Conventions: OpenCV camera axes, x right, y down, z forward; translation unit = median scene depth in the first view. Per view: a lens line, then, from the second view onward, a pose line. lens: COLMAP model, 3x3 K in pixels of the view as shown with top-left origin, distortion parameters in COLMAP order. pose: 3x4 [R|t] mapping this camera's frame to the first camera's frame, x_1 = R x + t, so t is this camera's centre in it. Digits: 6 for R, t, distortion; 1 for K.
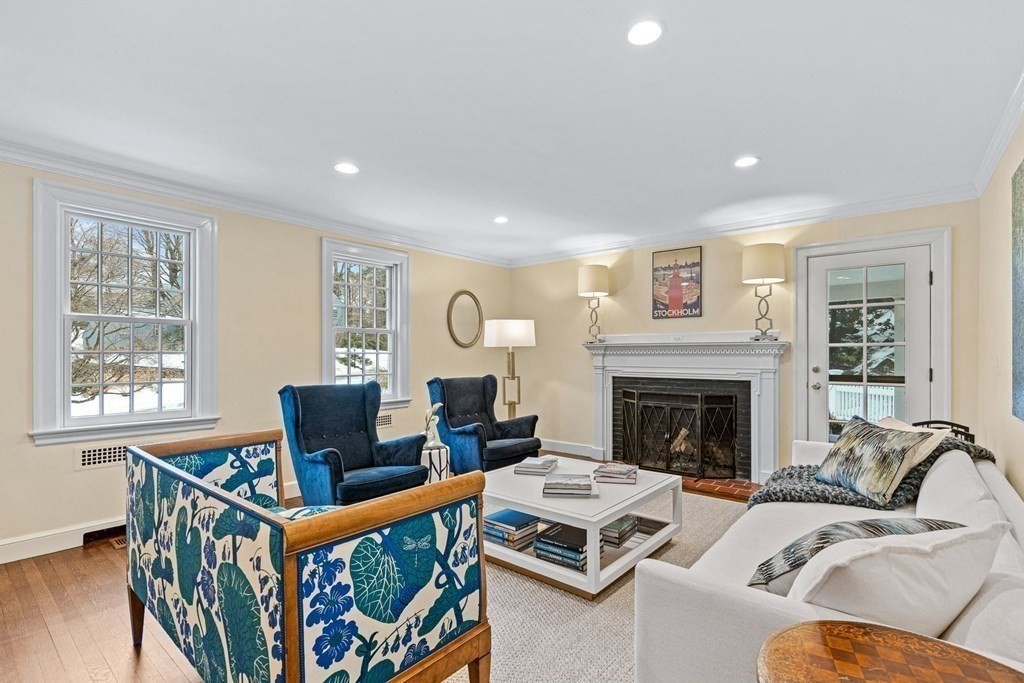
lens RADIAL K [[485.8, 0, 513.6], [0, 485.8, 350.4], [0, 0, 1]] dist [0.002393, 0.000171]
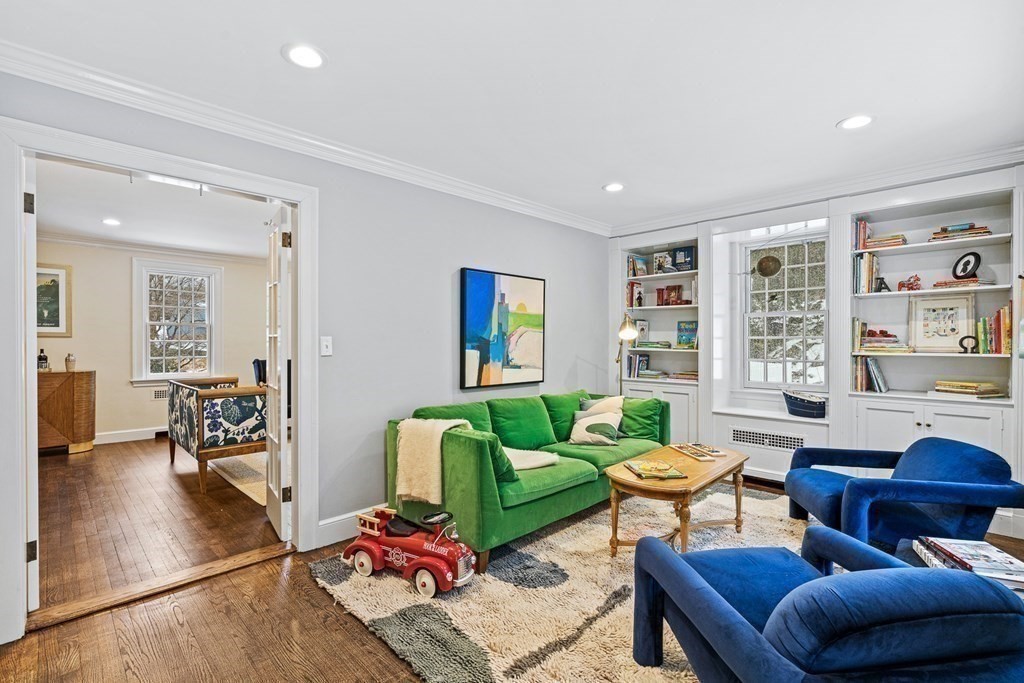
lens RADIAL K [[485.8, 0, 516.2], [0, 485.8, 339.2], [0, 0, 1]] dist [0.002393, 0.000171]
pose [[0.994505, 0.001793, -0.104677, 0.911949], [-0.001479, 0.999994, 0.003077, -0.013363], [0.104682, -0.002905, 0.994502, -0.948138]]
